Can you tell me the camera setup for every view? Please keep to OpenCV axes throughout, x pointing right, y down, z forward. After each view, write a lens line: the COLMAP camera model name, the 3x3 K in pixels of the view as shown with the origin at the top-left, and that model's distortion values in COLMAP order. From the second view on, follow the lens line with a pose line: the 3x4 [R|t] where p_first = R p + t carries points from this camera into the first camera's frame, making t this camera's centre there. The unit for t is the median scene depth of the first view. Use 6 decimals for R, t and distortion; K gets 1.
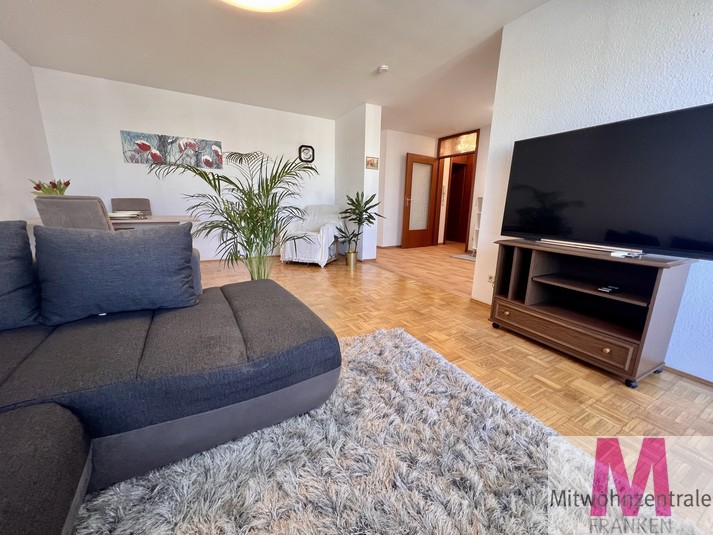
lens RADIAL K [[284.3, 0, 356.5], [0, 284.3, 267.5], [0, 0, 1]] dist [-0.000390, 0.000126]
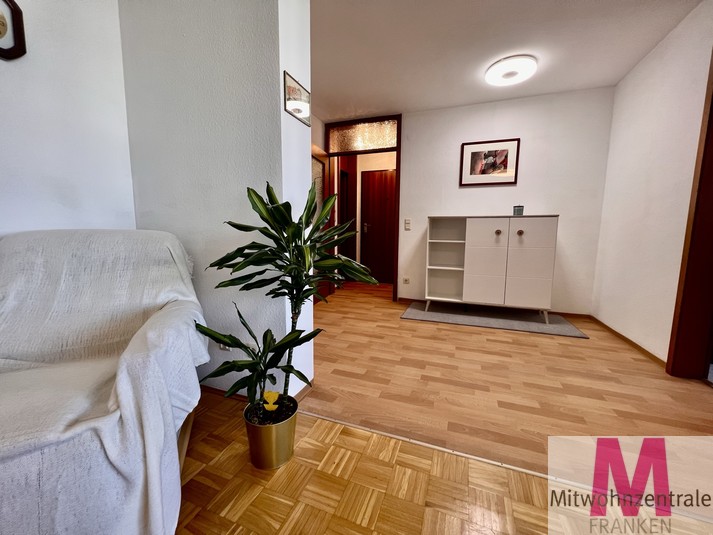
lens RADIAL K [[284.3, 0, 356.5], [0, 284.3, 267.5], [0, 0, 1]] dist [-0.000390, 0.000126]
pose [[0.768576, -0.088921, 0.633548, -0.211670], [0.141690, 0.989360, -0.033028, -0.305917], [-0.623870, 0.115152, 0.772998, 1.379385]]
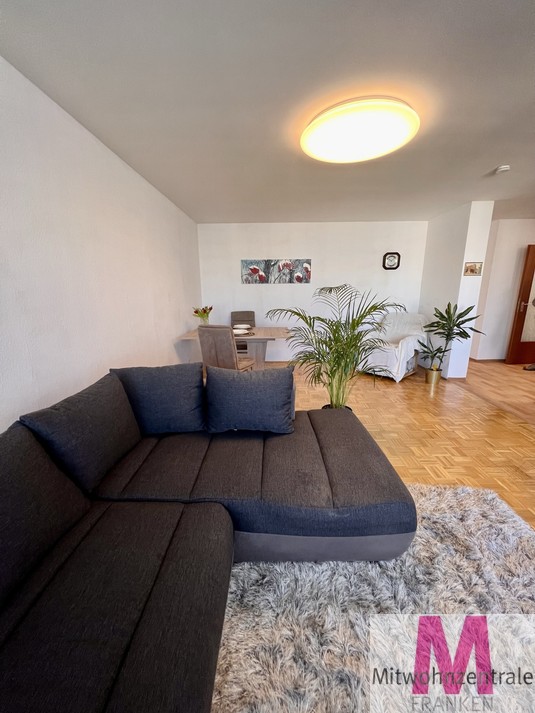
lens RADIAL K [[284.3, 0, 267.0], [0, 284.3, 356.1], [0, 0, 1]] dist [-0.000390, 0.000126]
pose [[0.854805, 0.093034, -0.510542, -0.026220], [-0.089011, 0.995504, 0.032375, -0.146145], [0.511259, 0.017770, 0.859243, -0.094013]]
